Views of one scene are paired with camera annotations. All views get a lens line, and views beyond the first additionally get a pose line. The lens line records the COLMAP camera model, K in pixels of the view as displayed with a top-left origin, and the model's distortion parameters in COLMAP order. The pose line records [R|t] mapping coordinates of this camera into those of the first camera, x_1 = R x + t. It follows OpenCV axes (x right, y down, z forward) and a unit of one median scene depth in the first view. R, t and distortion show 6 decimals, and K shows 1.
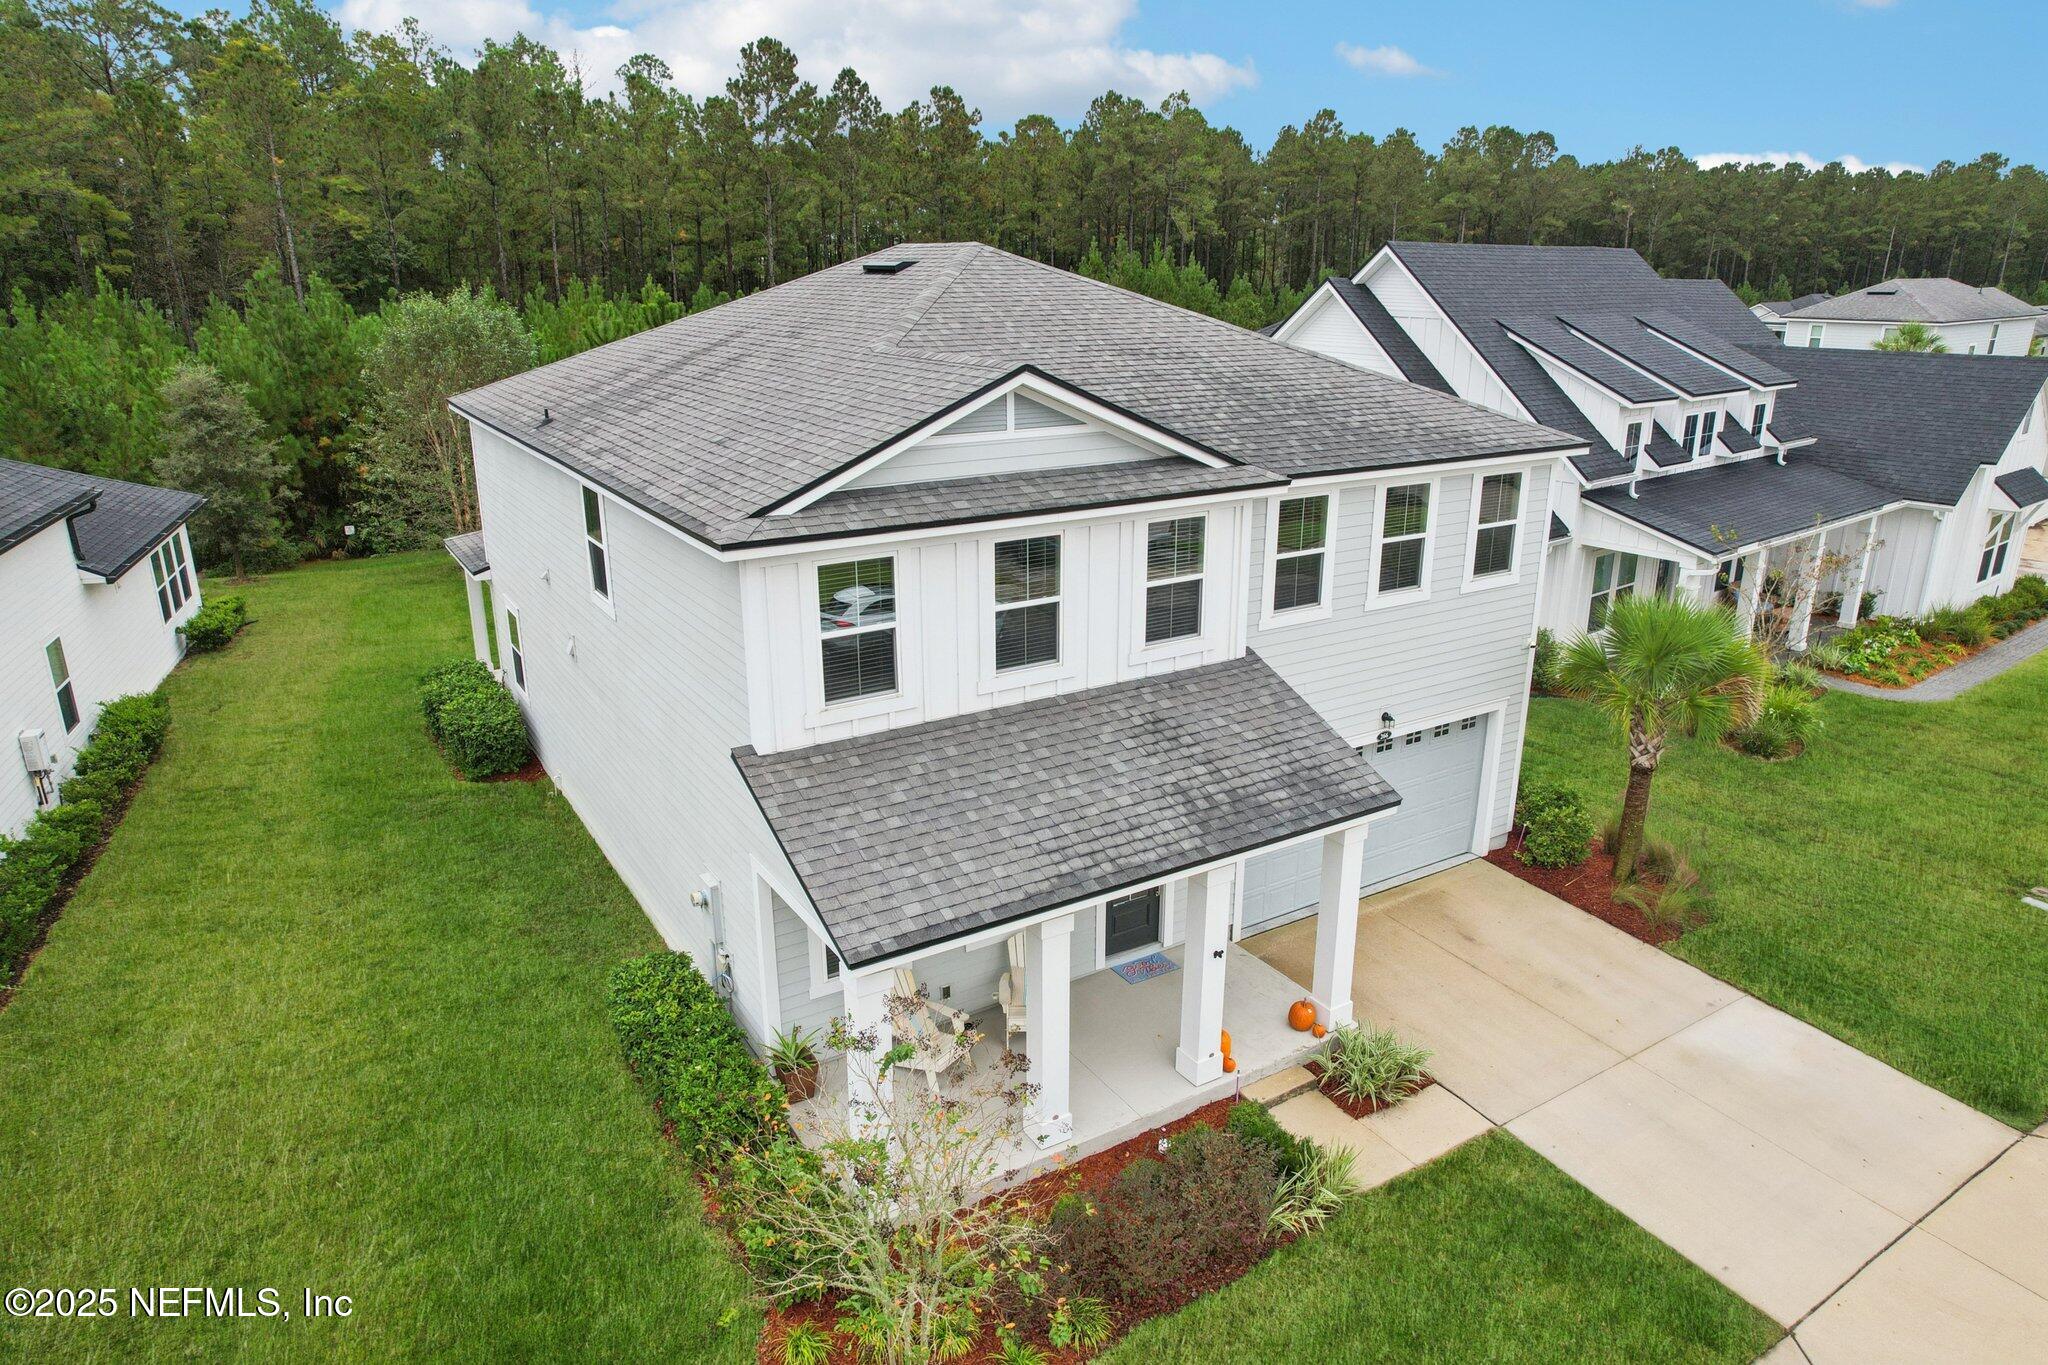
lens RADIAL K [[1316.3, 0, 1028.3], [0, 1316.3, 689.1], [0, 0, 1]] dist [-0.081297, 0.074605]
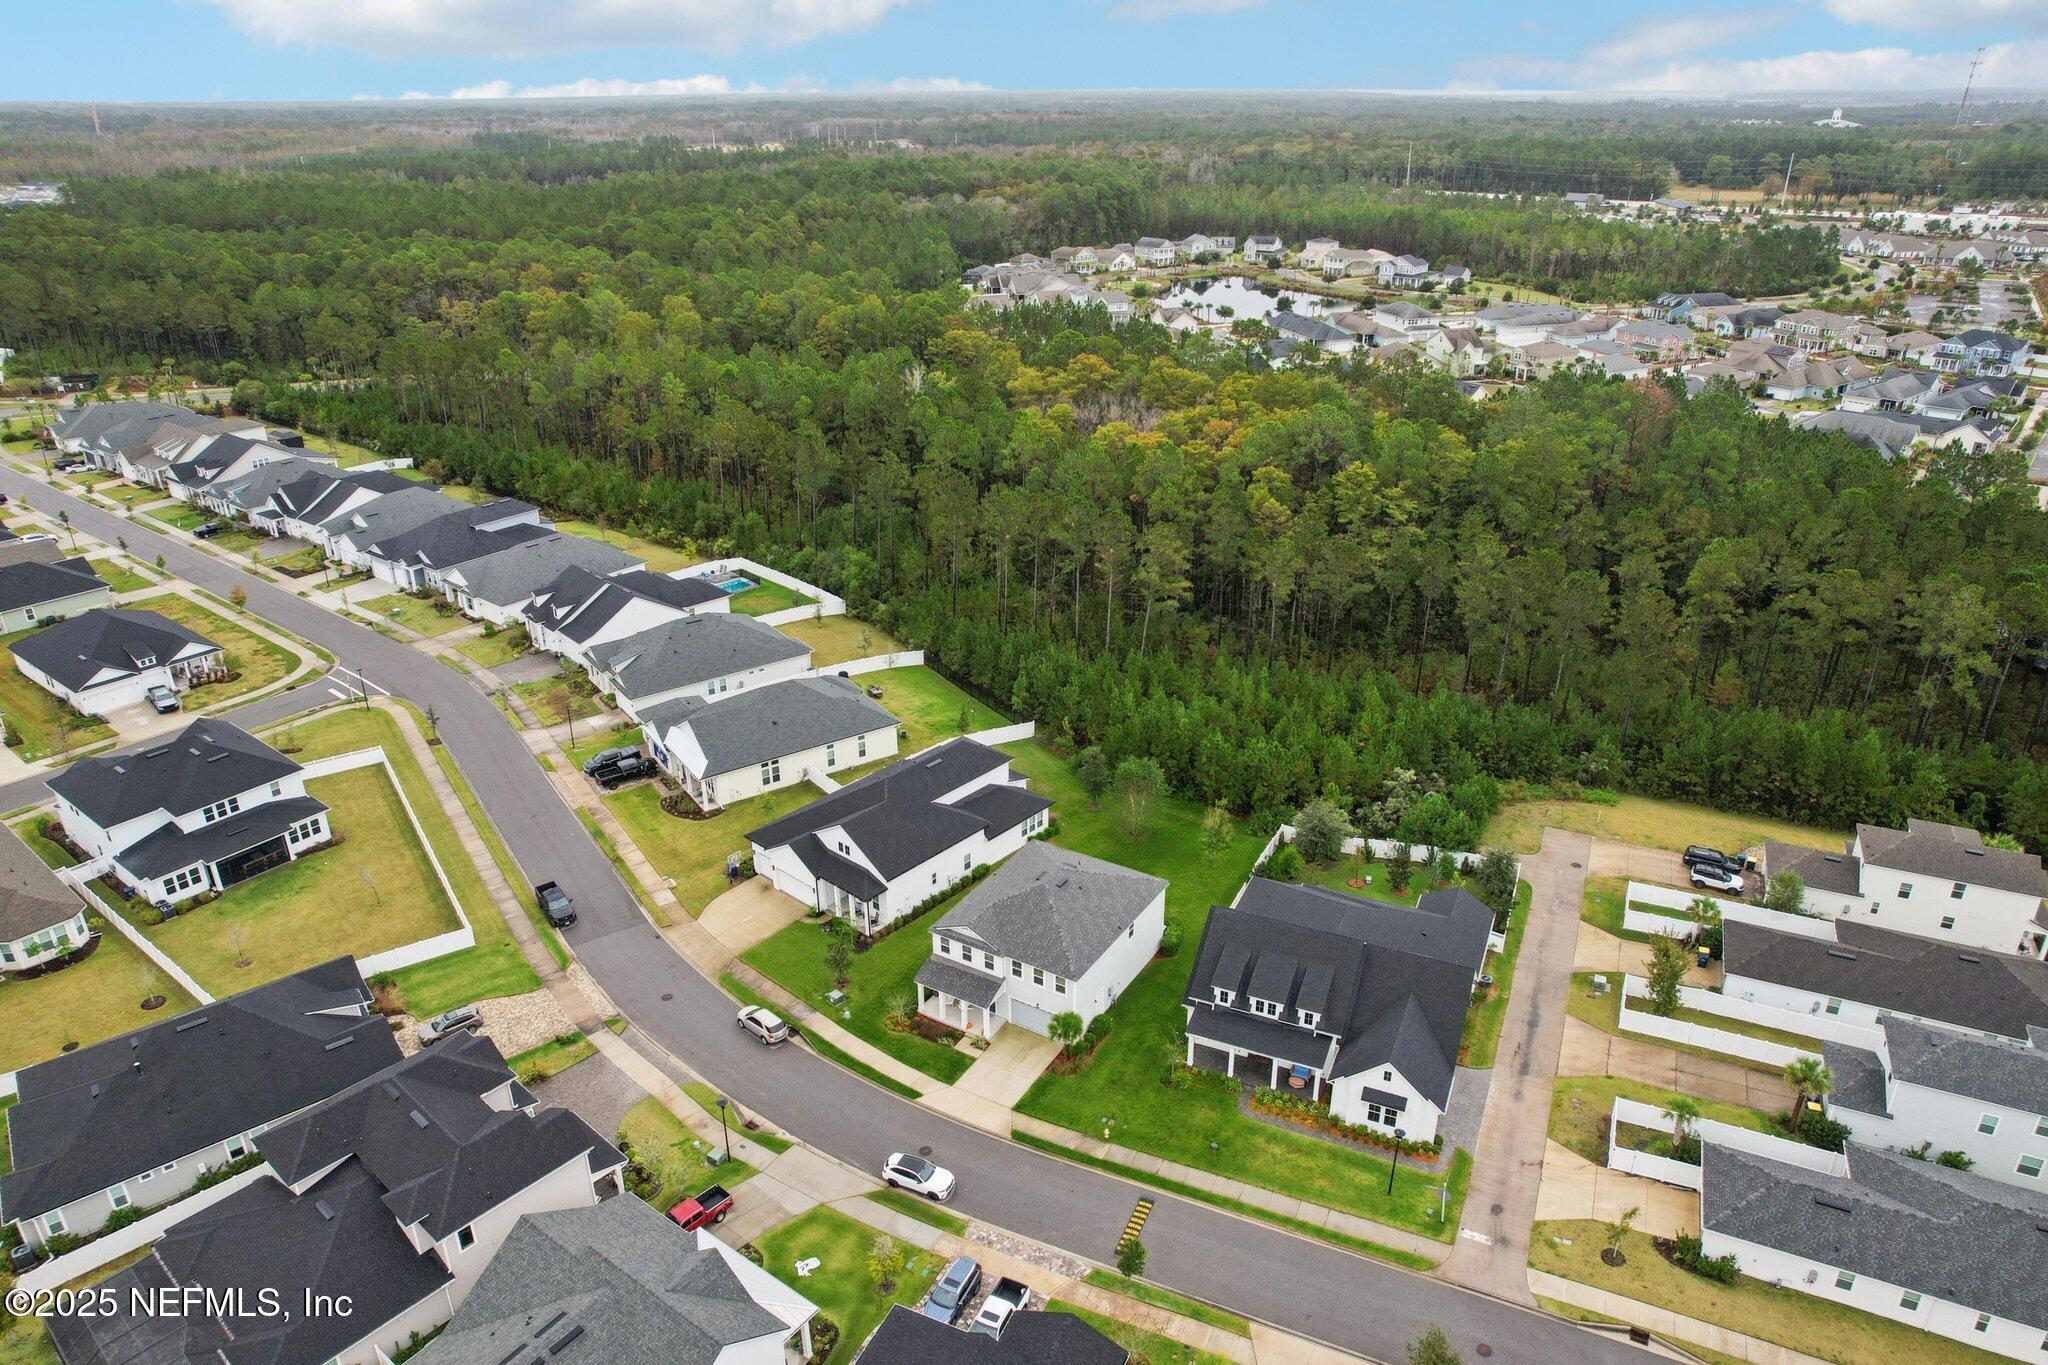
lens RADIAL K [[1316.3, 0, 1028.3], [0, 1316.3, 689.1], [0, 0, 1]] dist [-0.081297, 0.074605]
pose [[0.453636, 0.367755, -0.811770, 4.137269], [-0.276416, 0.924025, 0.264143, -2.578398], [0.847236, 0.104562, 0.520825, -1.960369]]
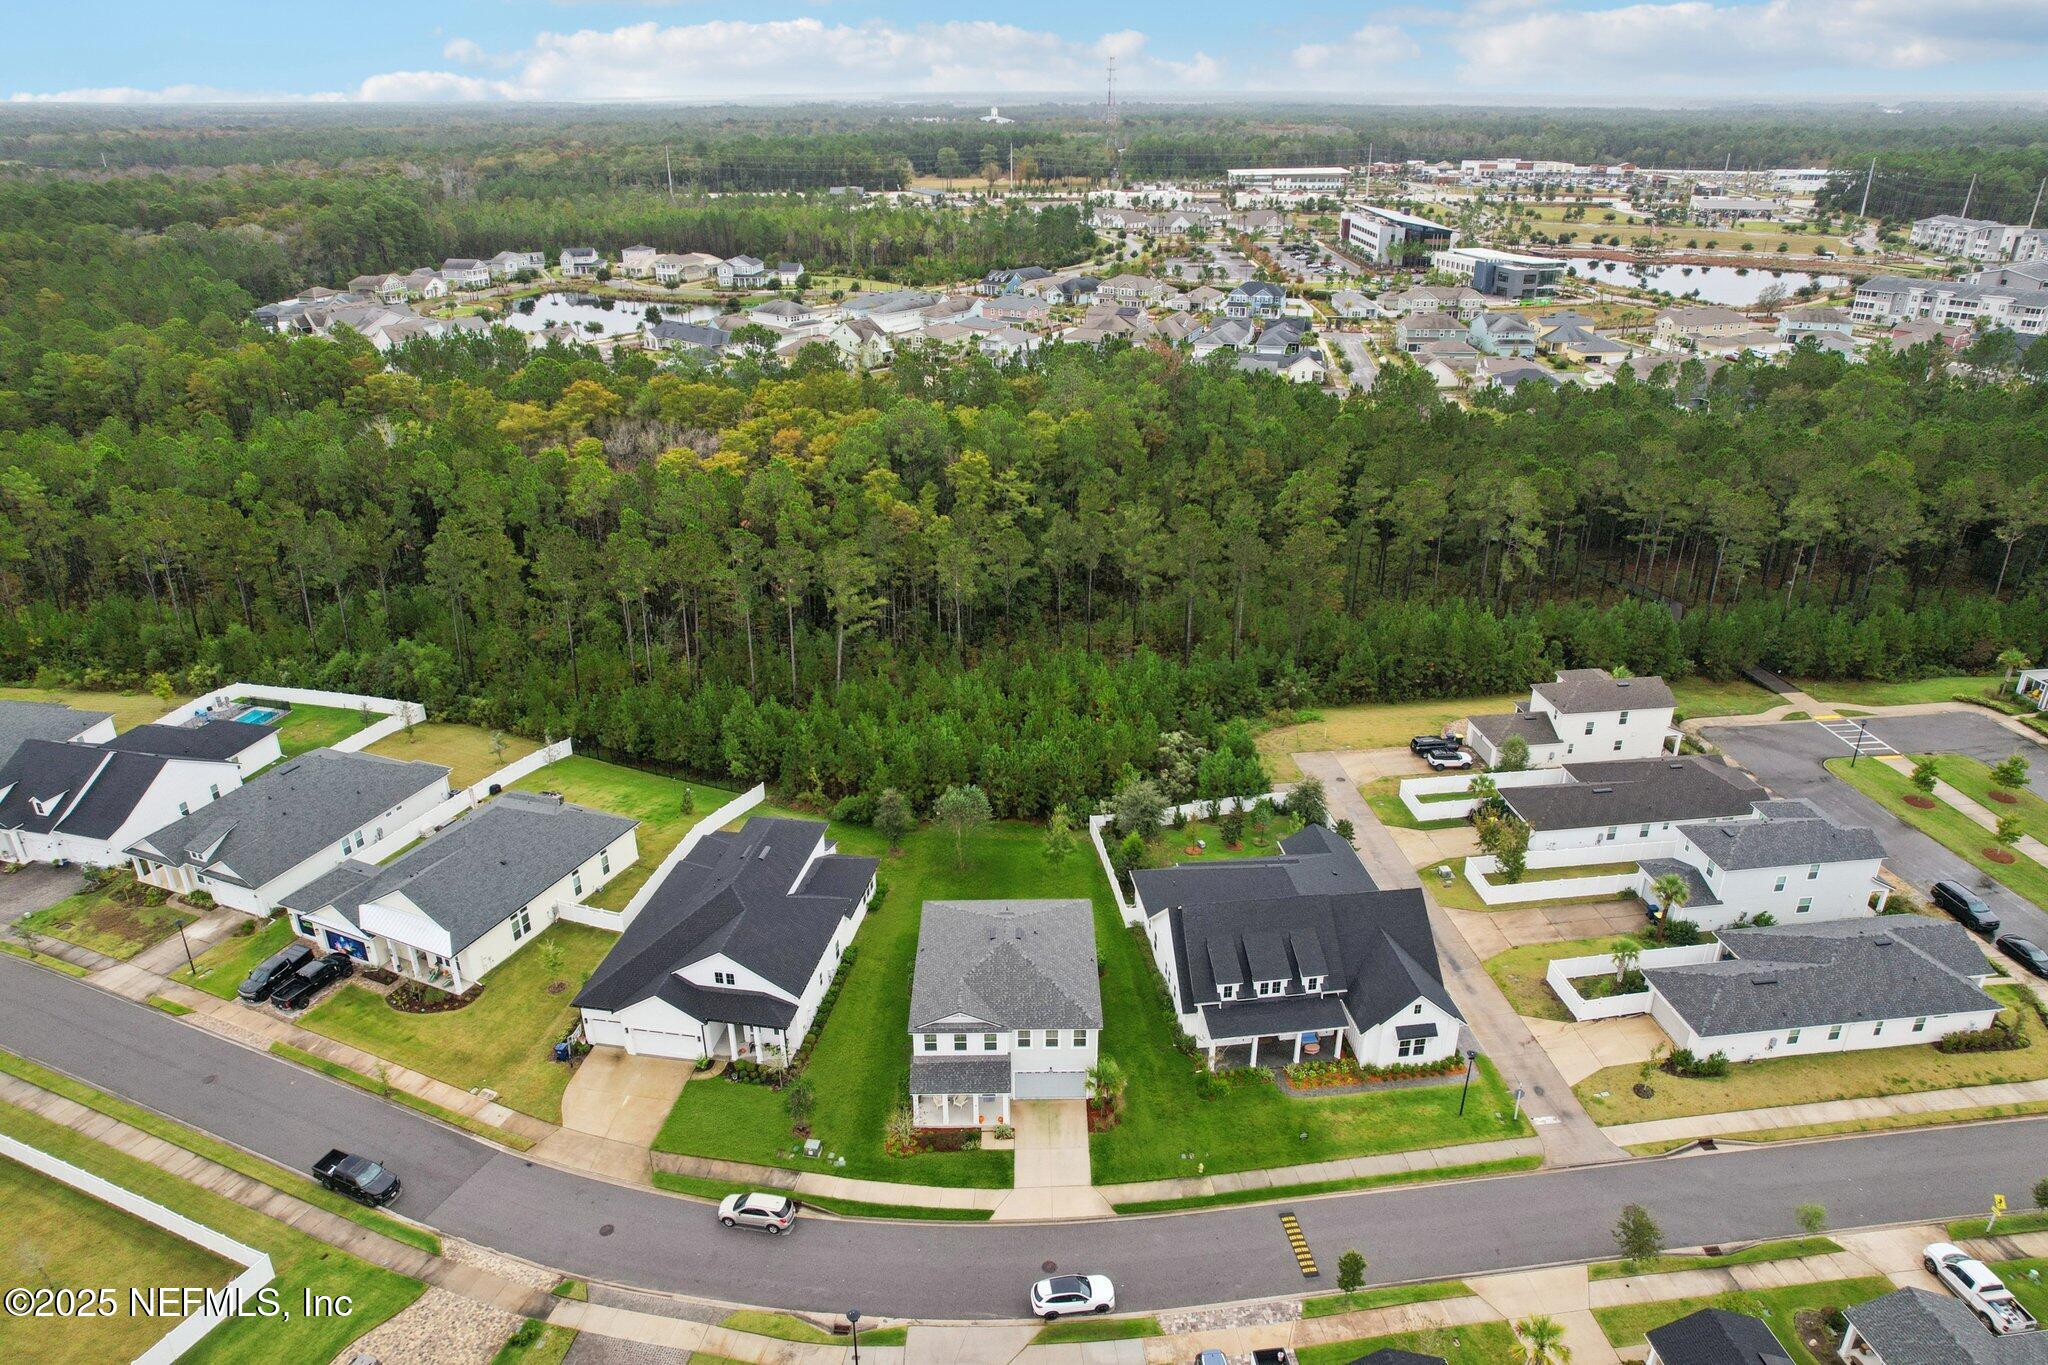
lens RADIAL K [[1316.3, 0, 1028.3], [0, 1316.3, 689.1], [0, 0, 1]] dist [-0.081297, 0.074605]
pose [[0.853520, 0.209383, -0.477141, 2.235687], [-0.156425, 0.976436, 0.148671, -2.072987], [0.497027, -0.052256, 0.866160, -3.195810]]
